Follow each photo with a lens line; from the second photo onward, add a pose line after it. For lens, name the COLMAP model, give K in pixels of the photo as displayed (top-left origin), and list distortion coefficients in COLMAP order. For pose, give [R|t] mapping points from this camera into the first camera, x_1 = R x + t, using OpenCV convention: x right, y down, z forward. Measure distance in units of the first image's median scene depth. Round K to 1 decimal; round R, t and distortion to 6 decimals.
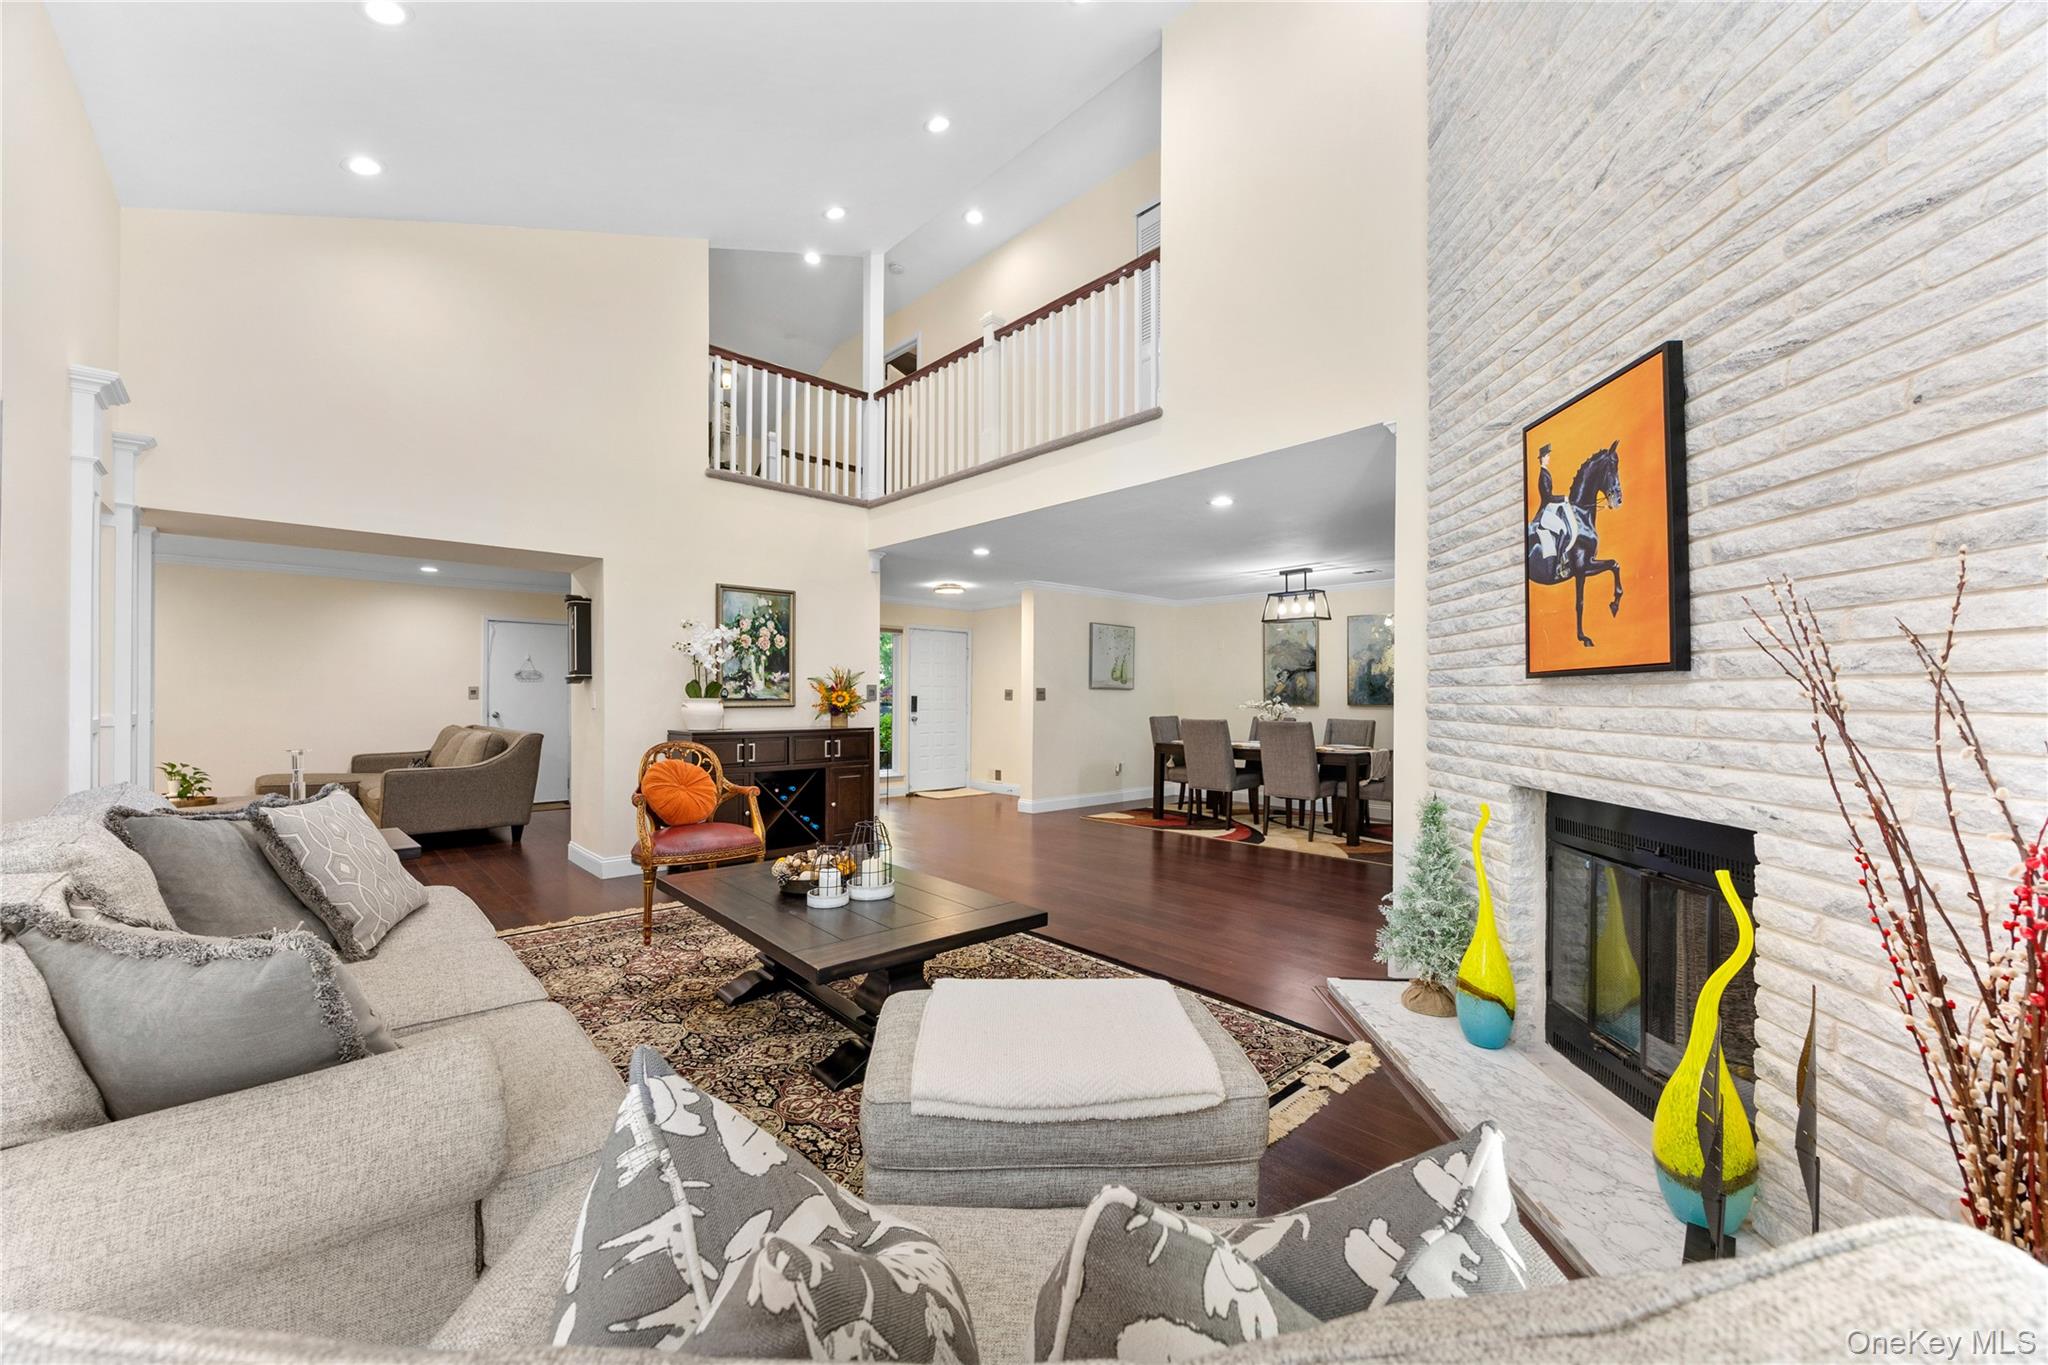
lens RADIAL K [[783.7, 0, 1028.1], [0, 783.7, 697.5], [0, 0, 1]] dist [-0.003762, -0.000399]
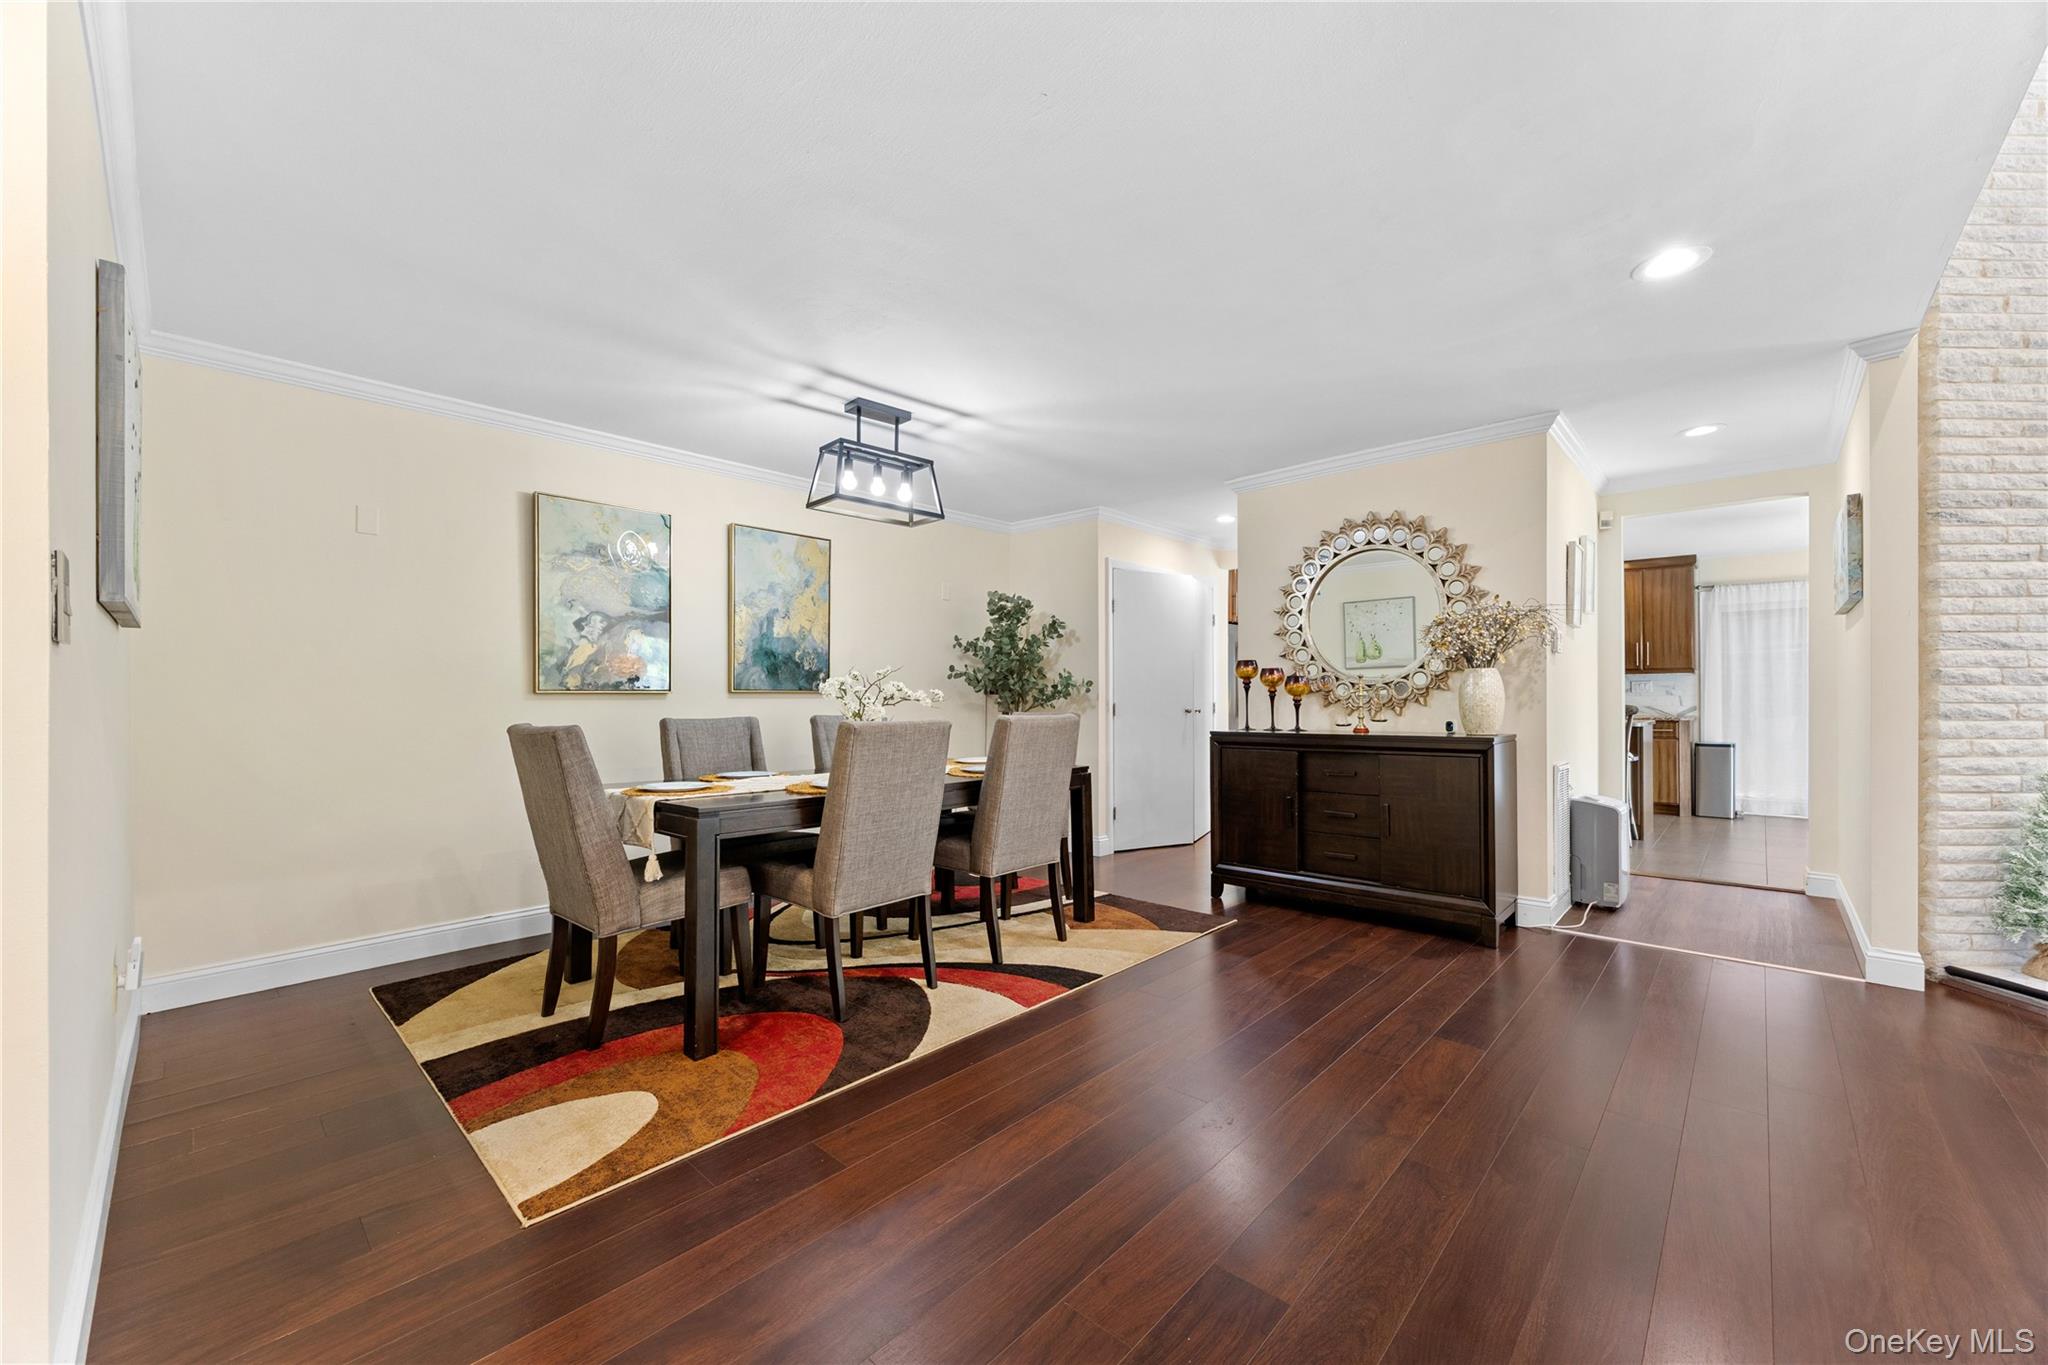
lens RADIAL K [[783.7, 0, 1022.9], [0, 783.7, 697.8], [0, 0, 1]] dist [-0.003762, -0.000399]
pose [[-0.056222, -0.006227, 0.998399, -0.472889], [0.005620, 0.999963, 0.006553, 0.042550], [-0.998402, 0.005980, -0.056185, 2.982760]]
